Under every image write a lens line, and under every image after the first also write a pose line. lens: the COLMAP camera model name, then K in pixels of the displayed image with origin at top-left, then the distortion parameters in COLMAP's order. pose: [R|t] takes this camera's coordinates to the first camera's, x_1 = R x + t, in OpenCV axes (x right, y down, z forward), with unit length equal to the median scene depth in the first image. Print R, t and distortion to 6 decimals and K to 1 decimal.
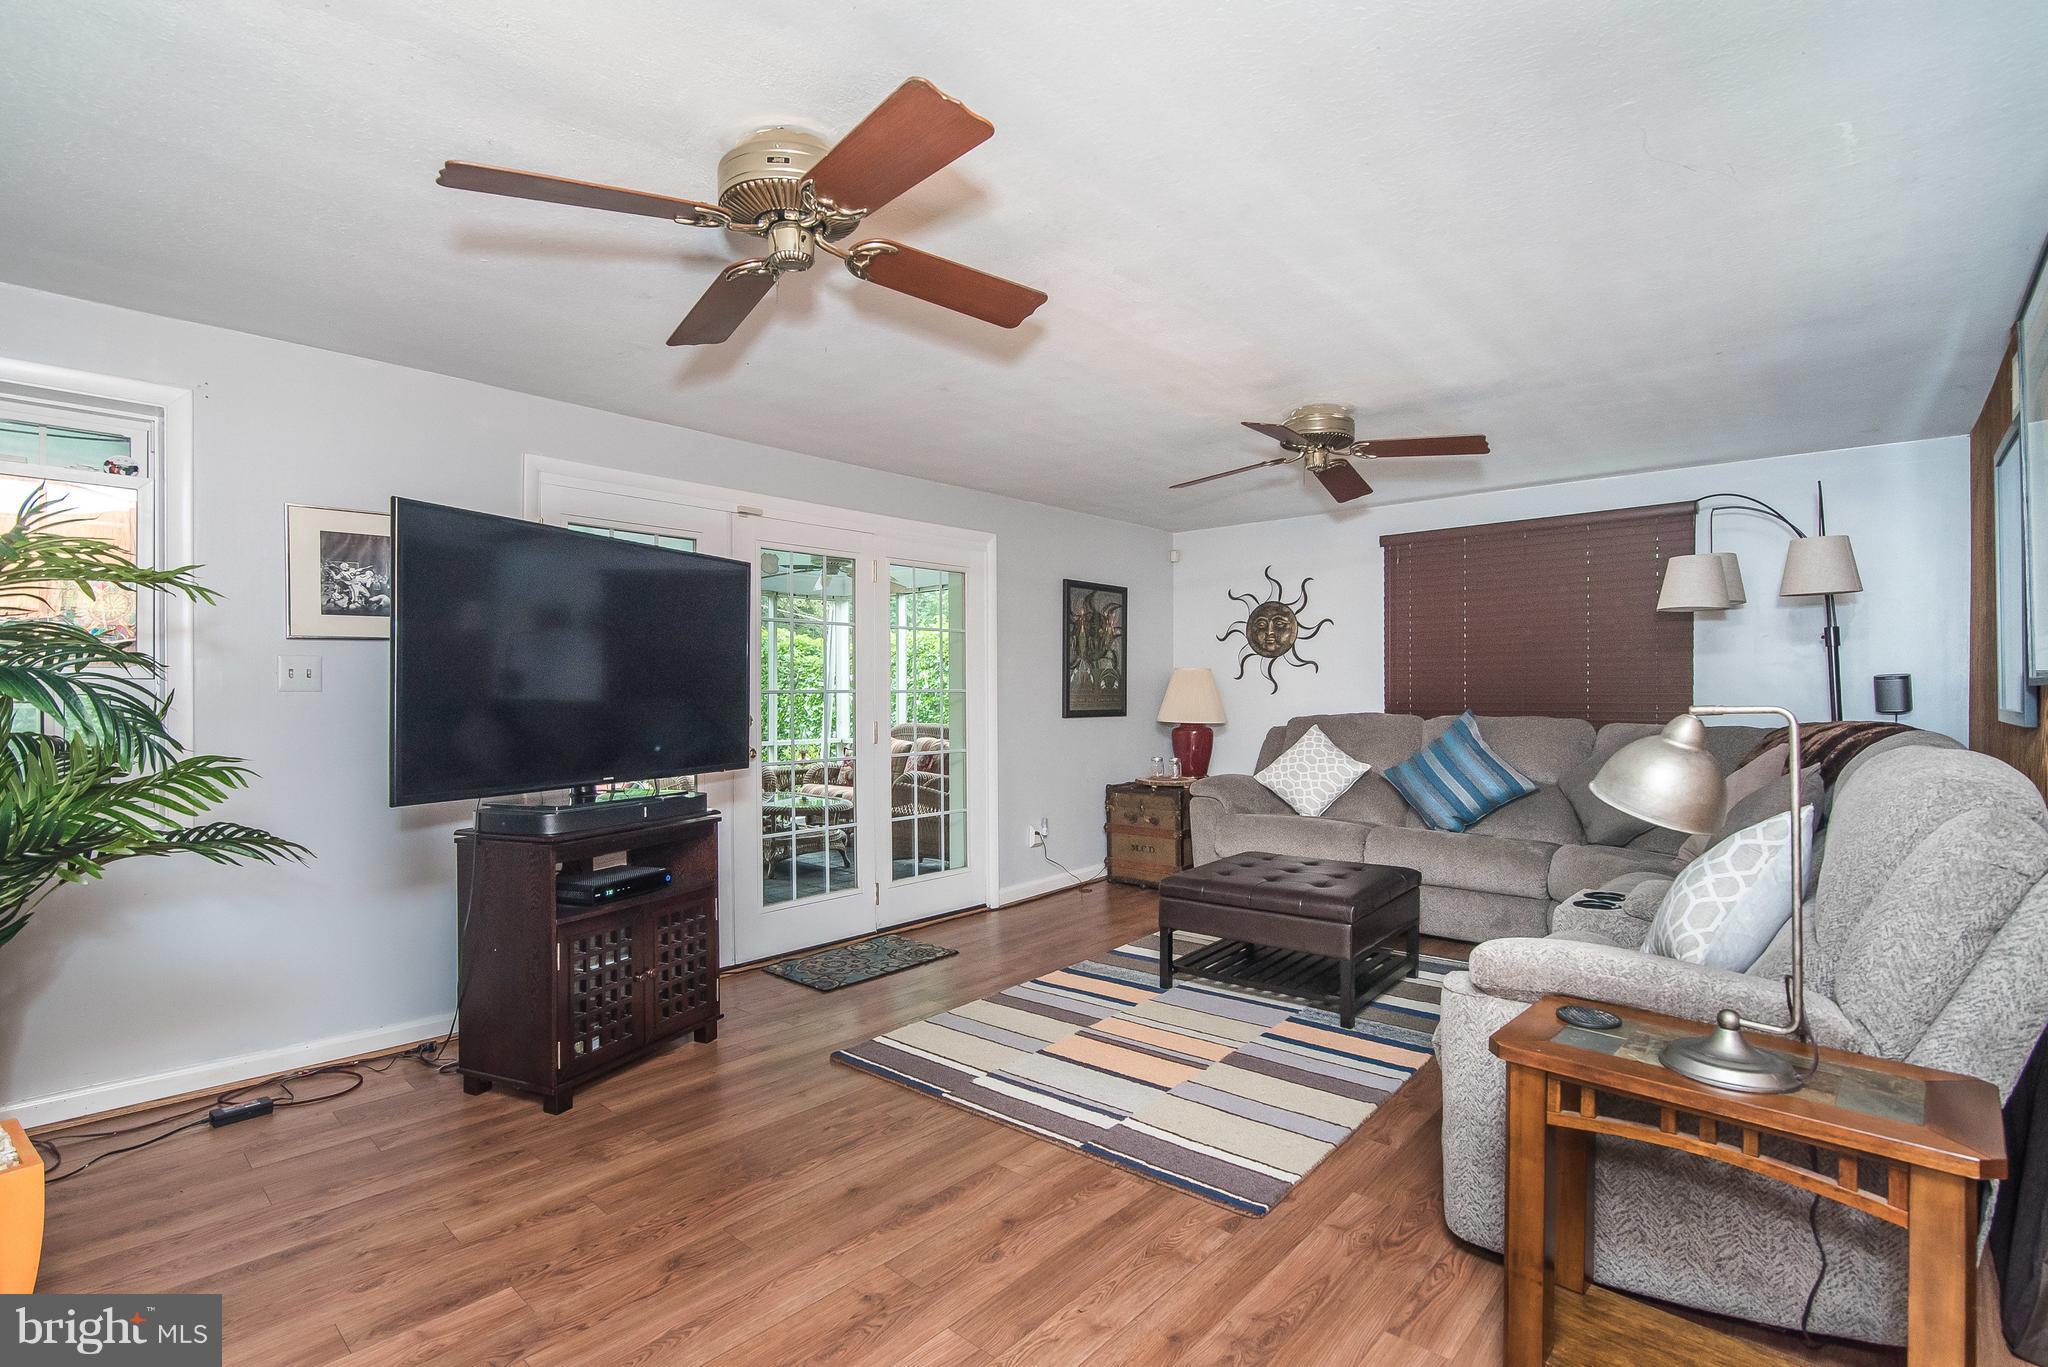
lens RADIAL K [[946.2, 0, 1014.7], [0, 946.2, 692.2], [0, 0, 1]] dist [-0.013363, 0.000151]
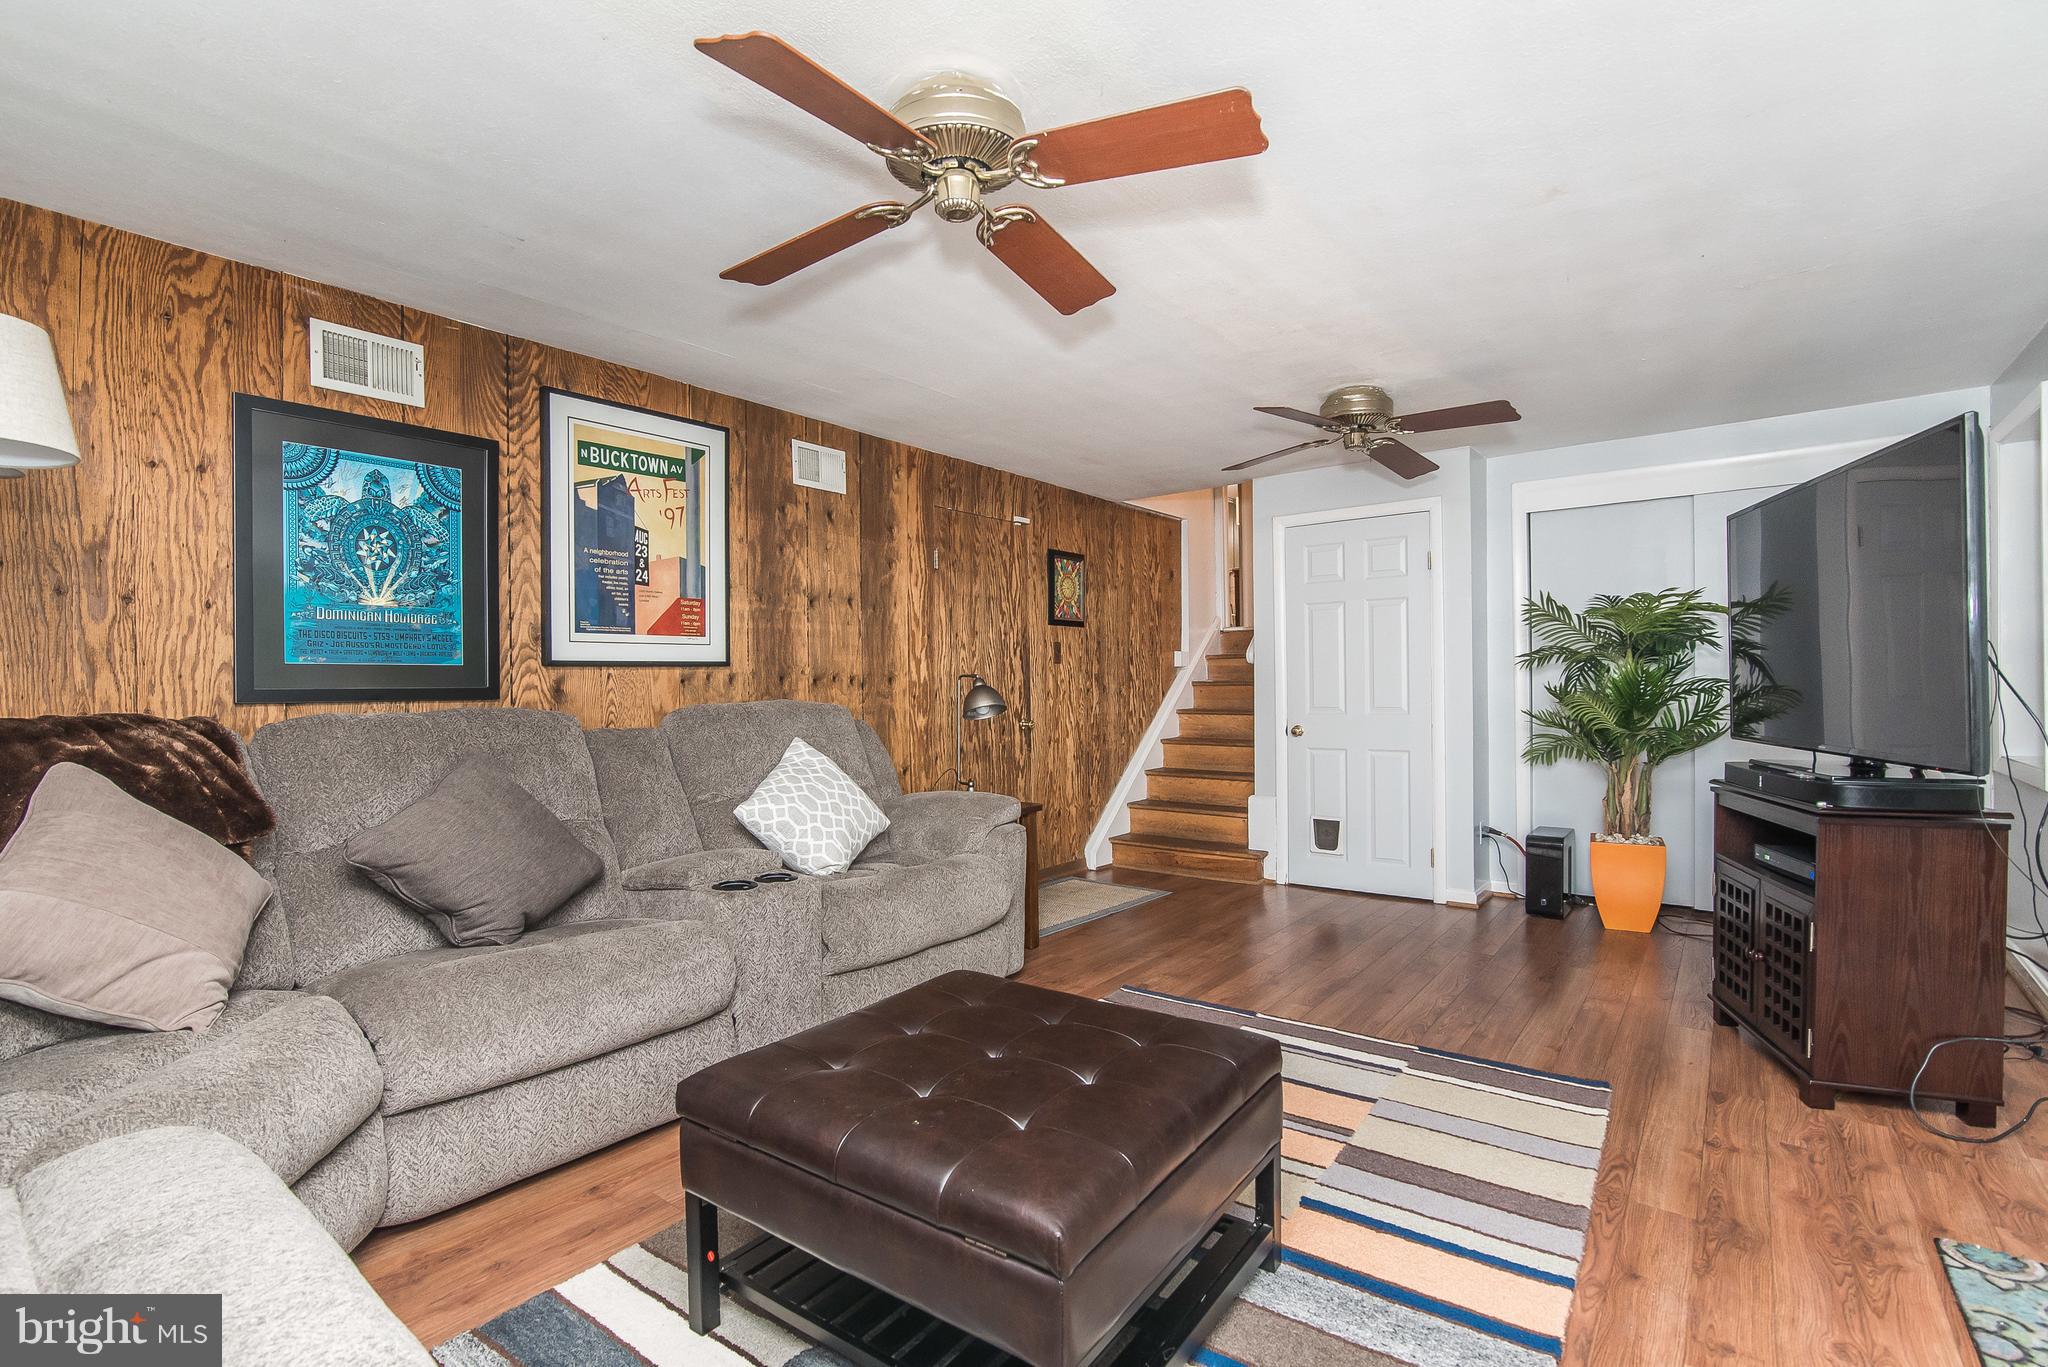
lens RADIAL K [[946.2, 0, 1014.7], [0, 946.2, 692.2], [0, 0, 1]] dist [-0.013363, 0.000151]
pose [[-0.996501, 0.012866, -0.082585, 0.420606], [0.012248, 0.999893, 0.007985, 0.022147], [0.082679, 0.006946, -0.996552, 1.887173]]
